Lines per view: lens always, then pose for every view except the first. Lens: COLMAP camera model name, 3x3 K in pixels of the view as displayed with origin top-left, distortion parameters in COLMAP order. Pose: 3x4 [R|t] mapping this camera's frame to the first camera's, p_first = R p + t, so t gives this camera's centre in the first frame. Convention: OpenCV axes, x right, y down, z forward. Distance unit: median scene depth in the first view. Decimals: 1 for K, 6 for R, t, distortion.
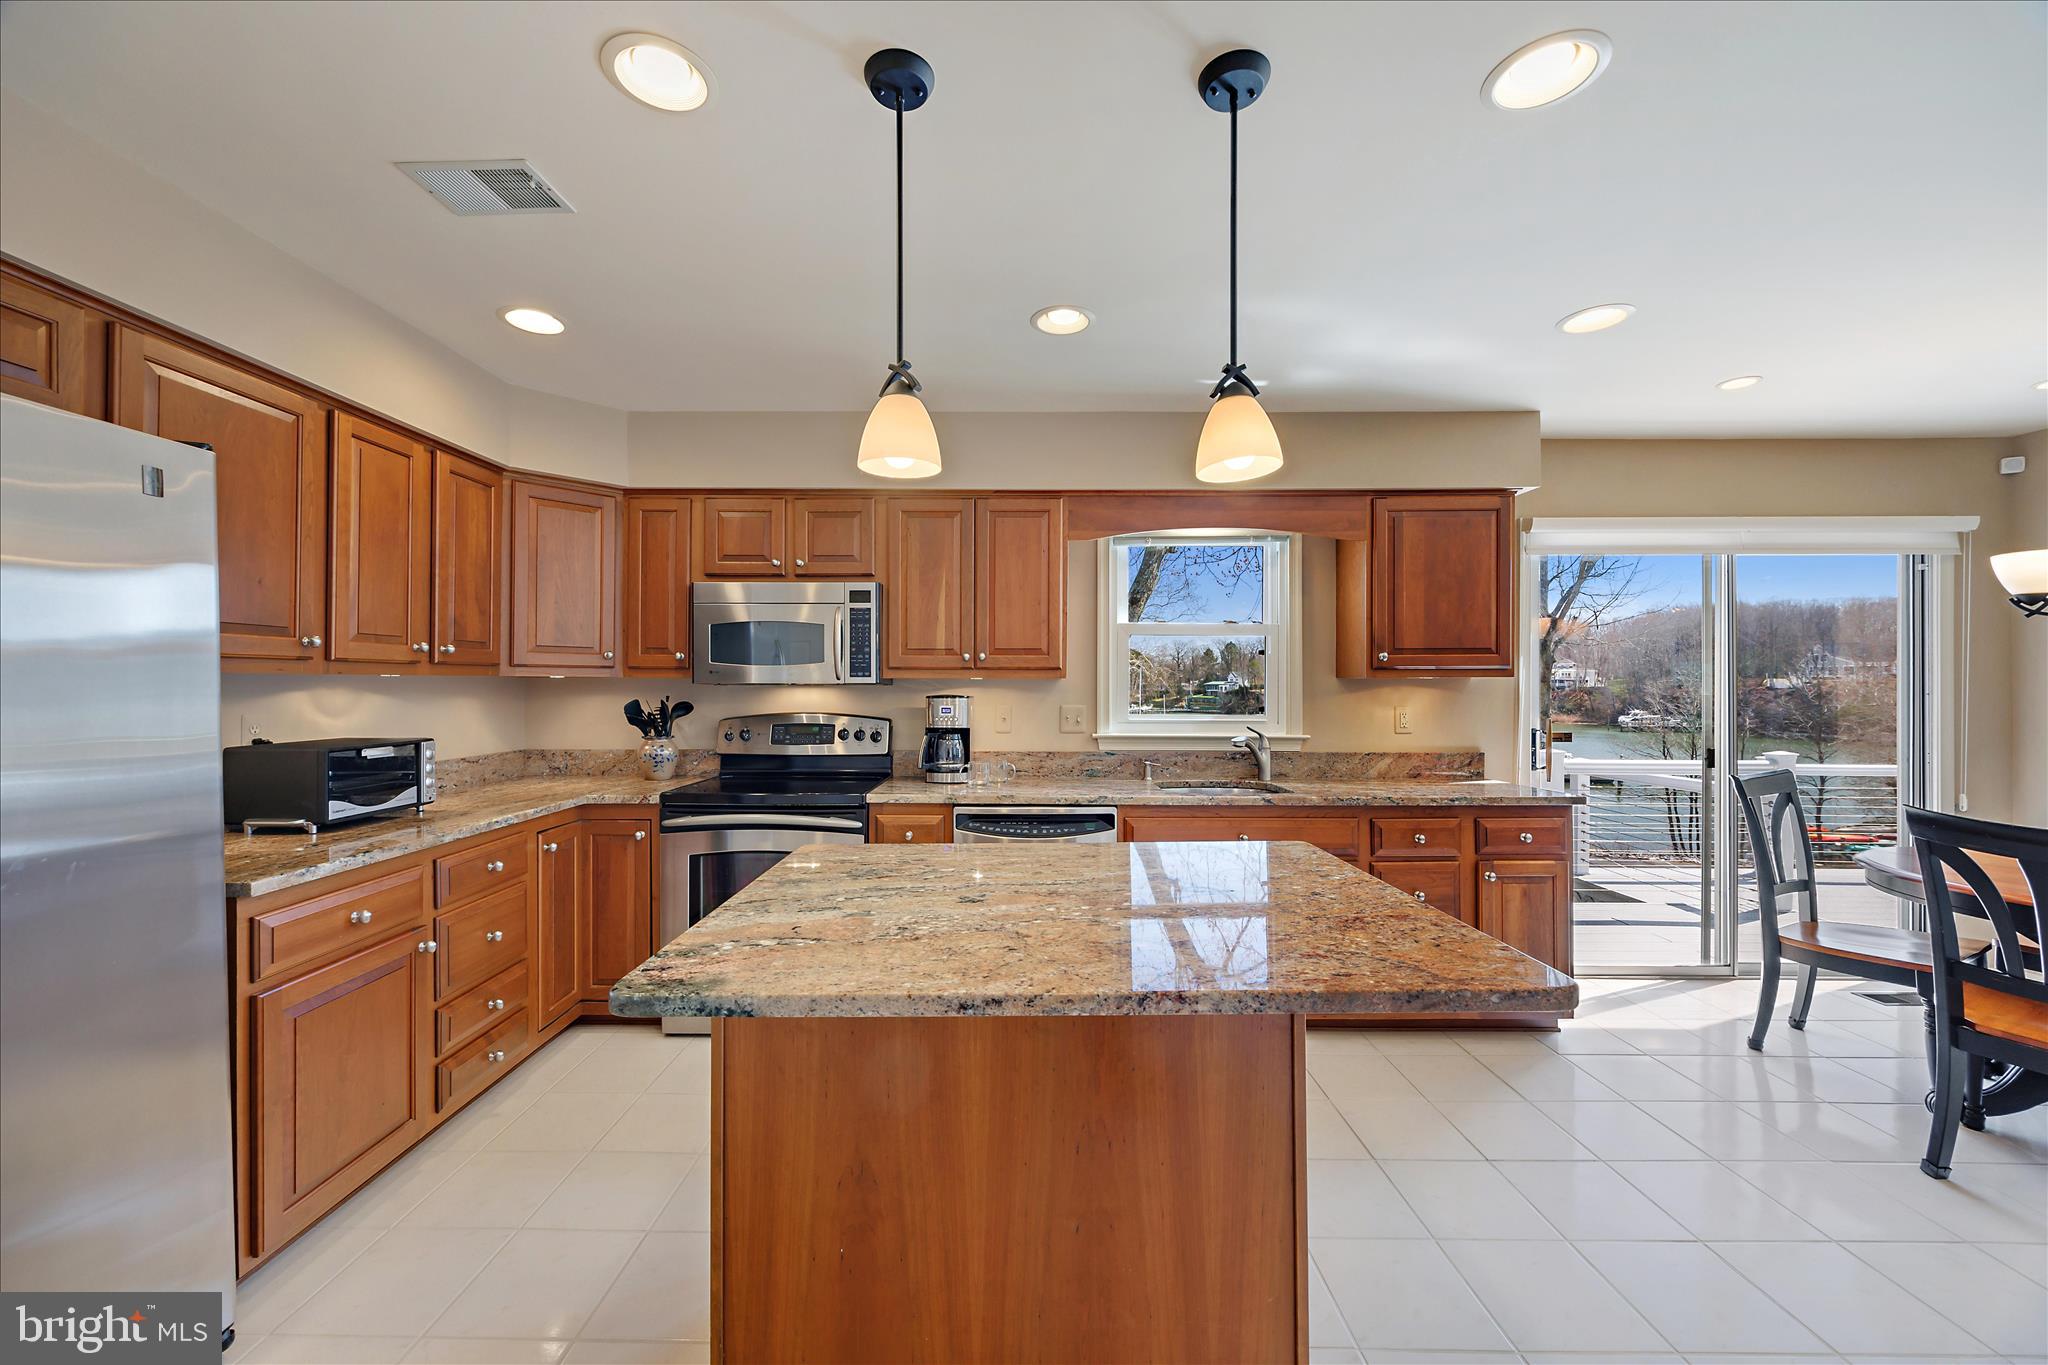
lens RADIAL K [[778.0, 0, 1010.4], [0, 778.0, 681.5], [0, 0, 1]] dist [-0.003544, 0.000773]
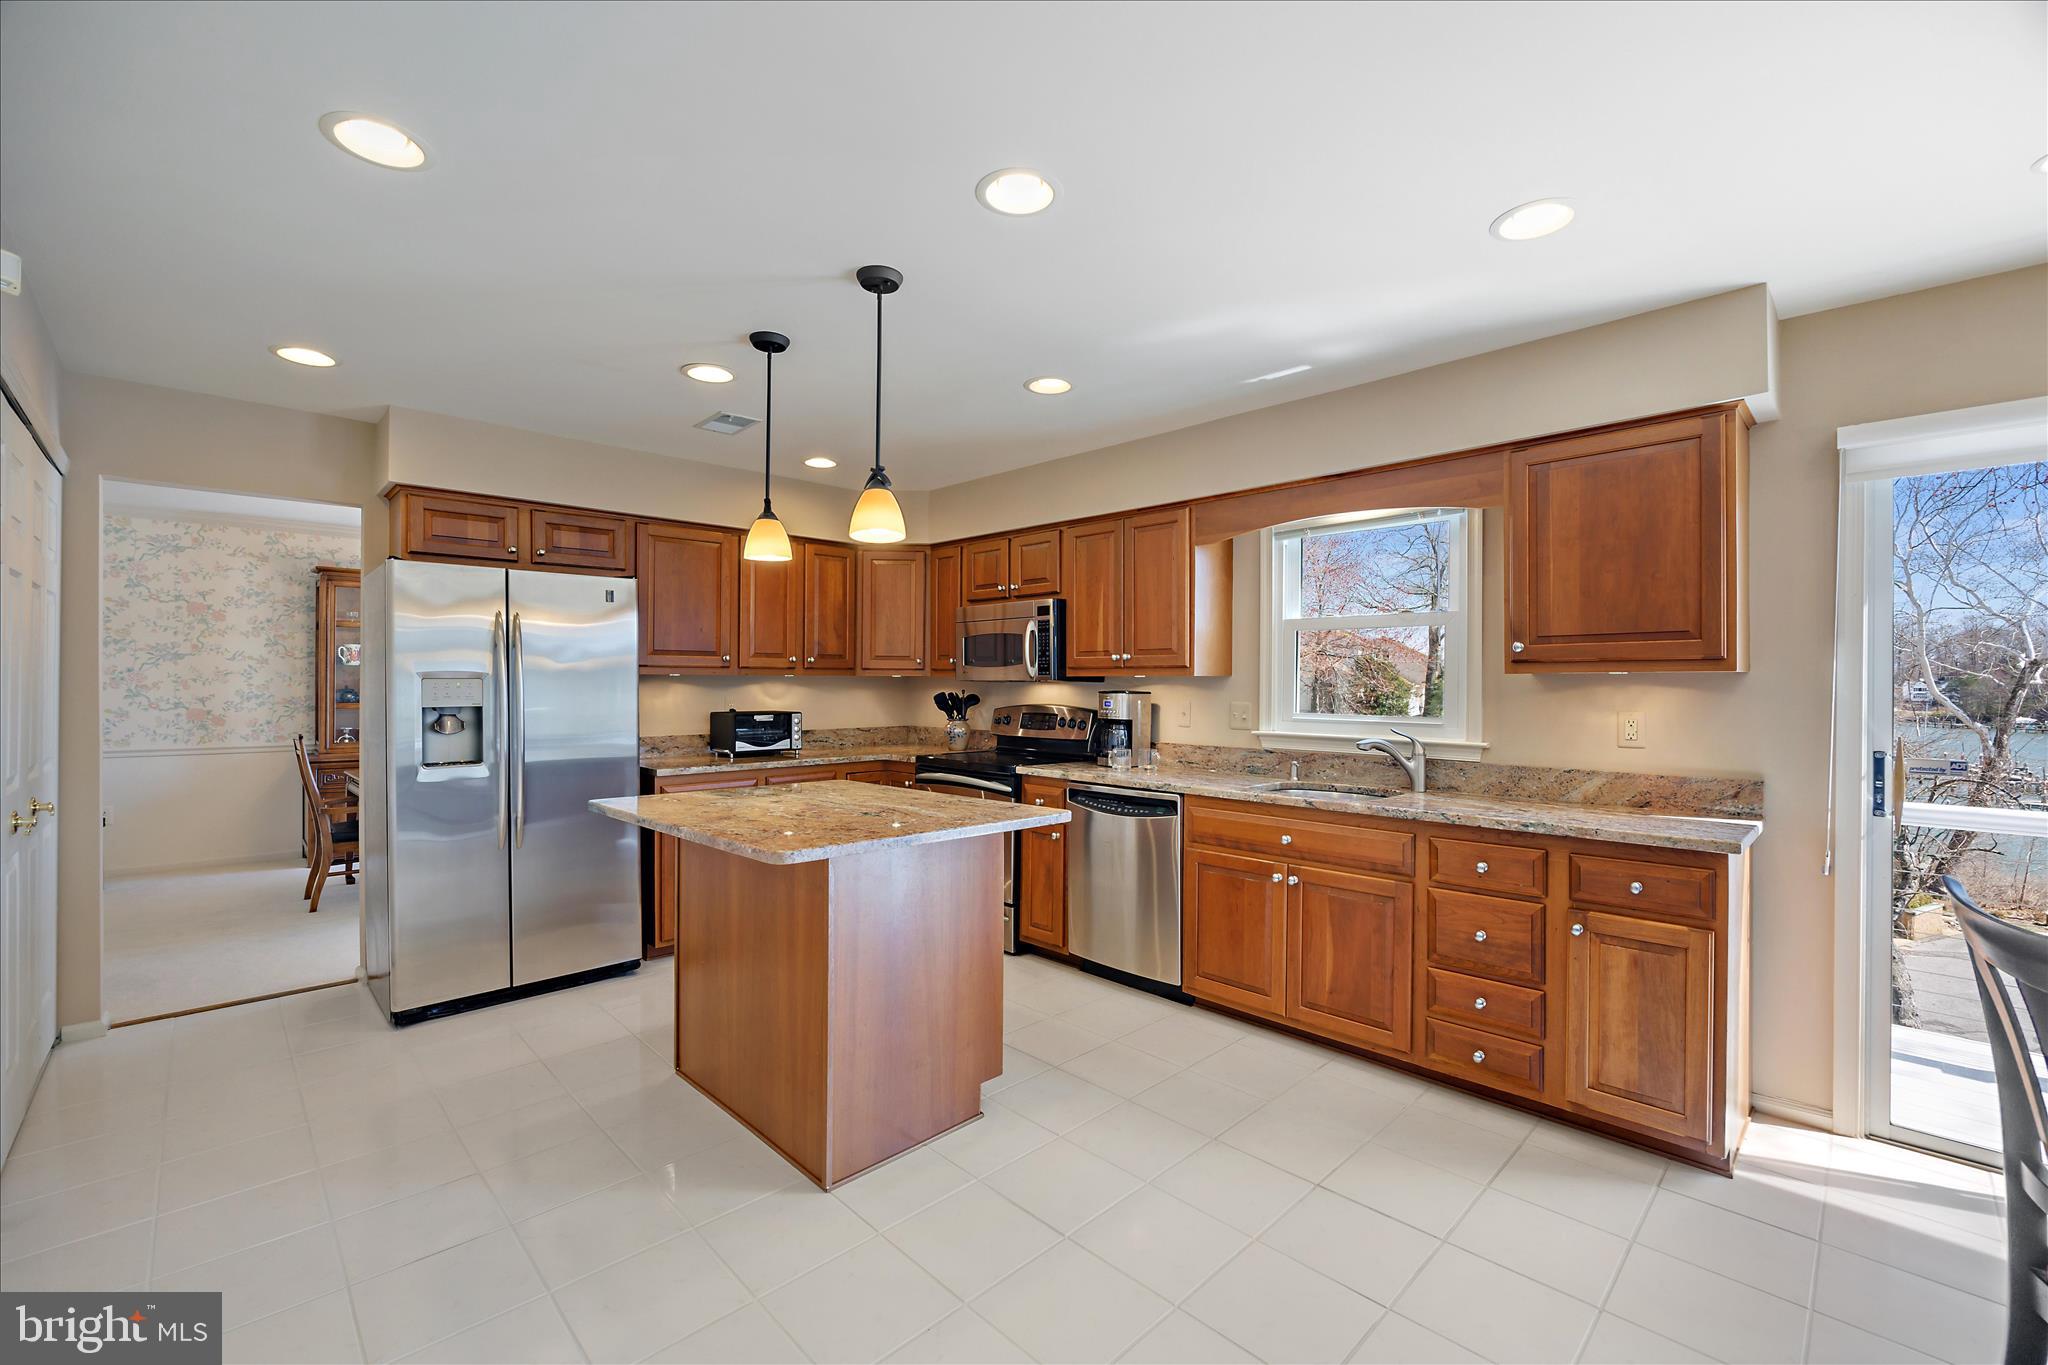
lens RADIAL K [[852.0, 0, 1020.7], [0, 852.0, 679.0], [0, 0, 1]] dist [-0.013724, 0.000628]
pose [[0.706786, -0.001290, -0.707427, 0.726829], [-0.001415, 0.999994, -0.003238, 0.004646], [0.707426, 0.003290, 0.706779, 0.011855]]
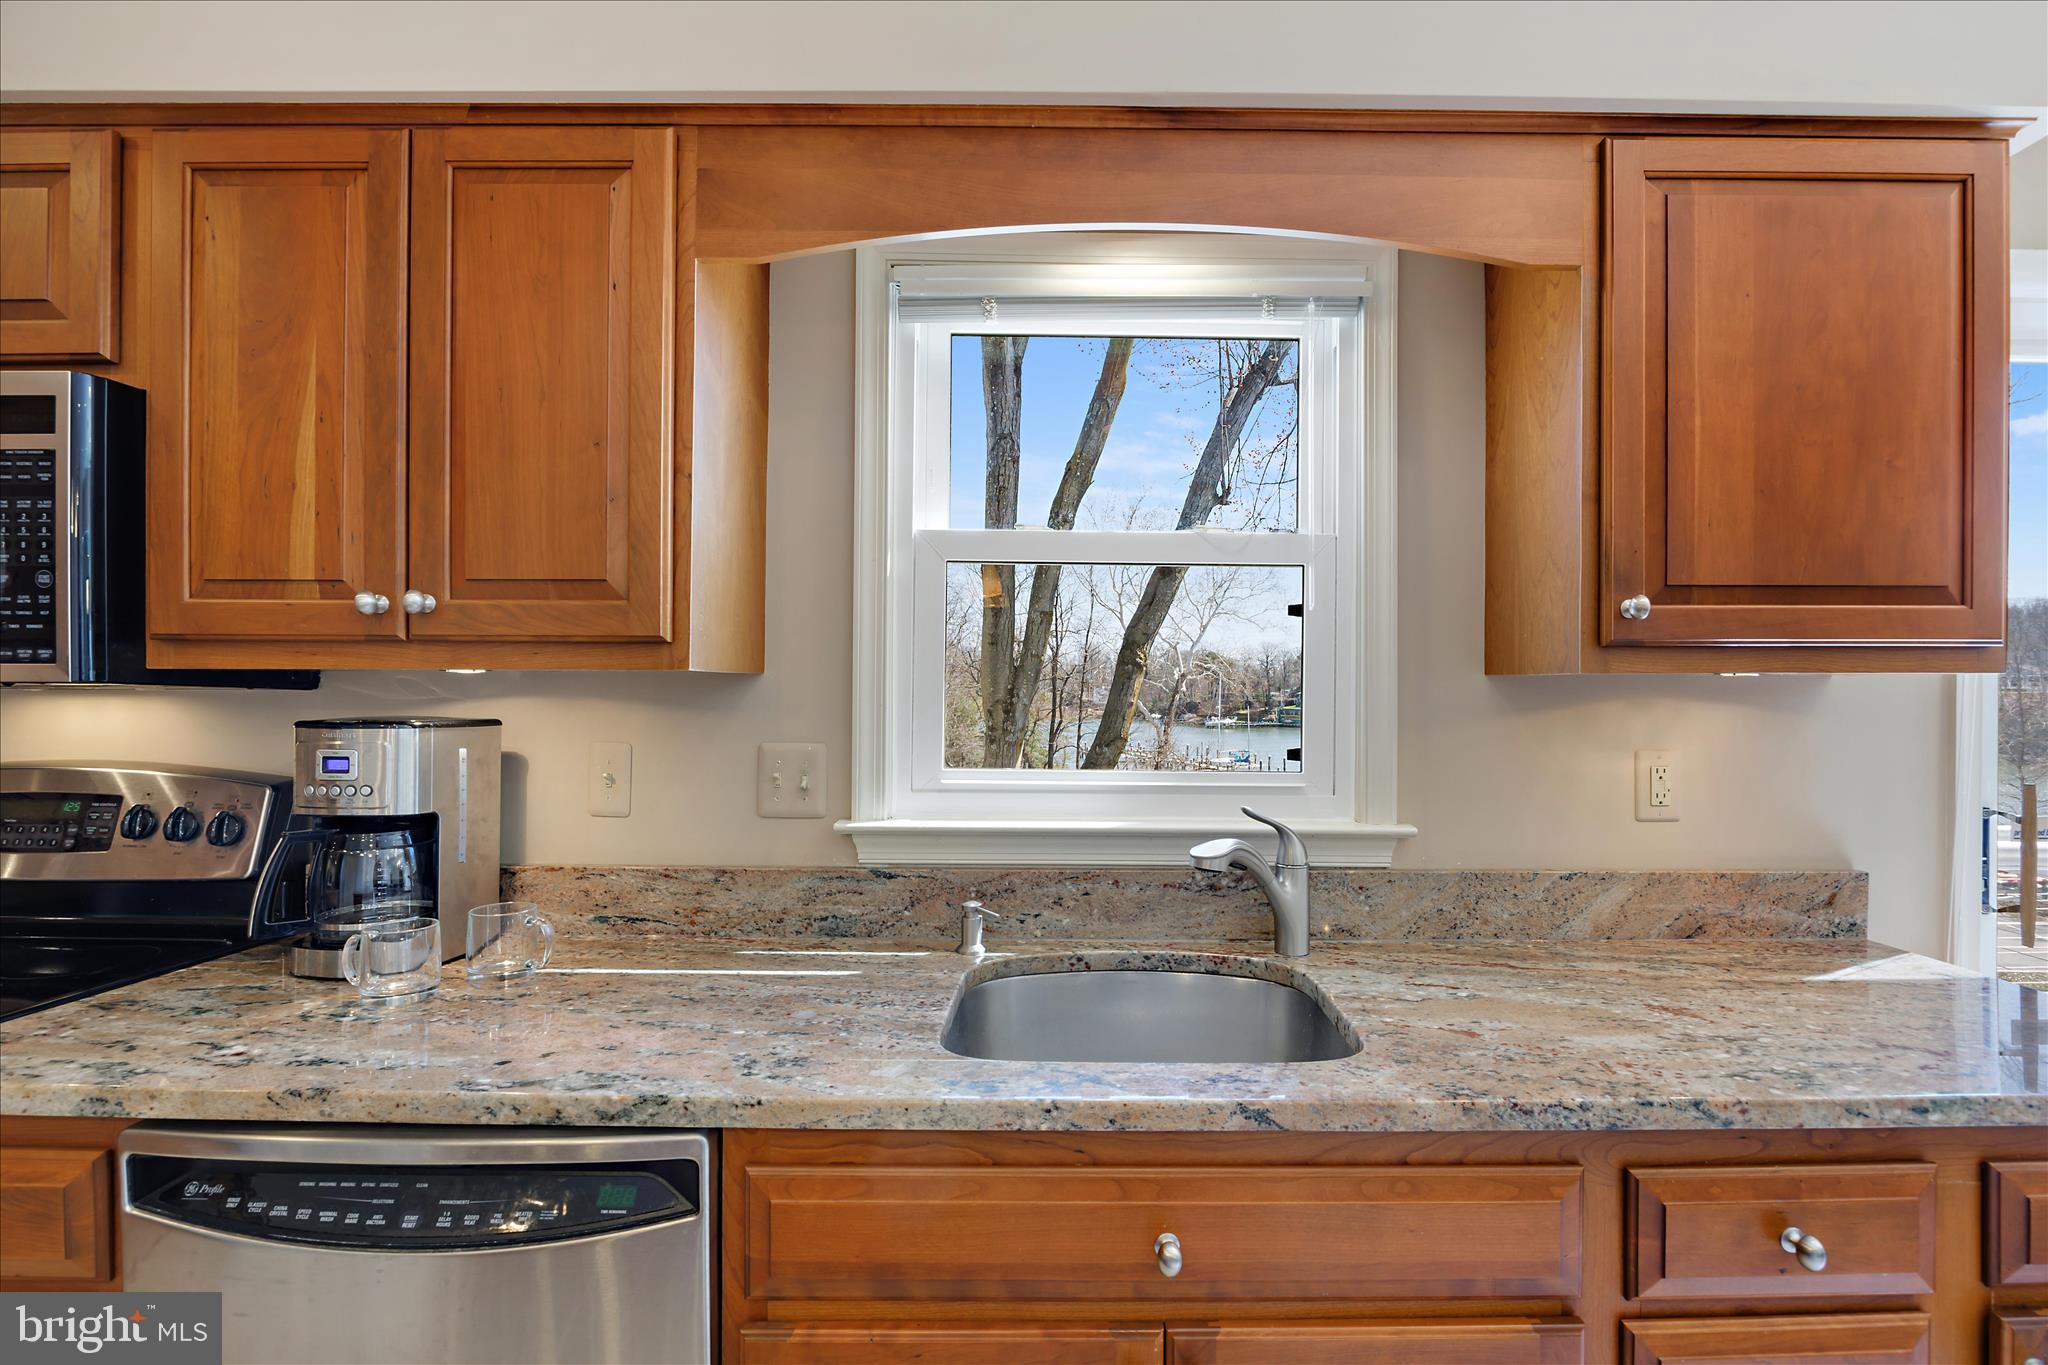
lens RADIAL K [[918.4, 0, 1083.8], [0, 918.4, 691.4], [0, 0, 1]] dist [-0.011750, -0.001207]
pose [[0.999878, 0.003571, 0.015198, 0.235594], [-0.003600, 0.999992, 0.001878, 0.003750], [-0.015191, -0.001932, 0.999883, 0.604767]]
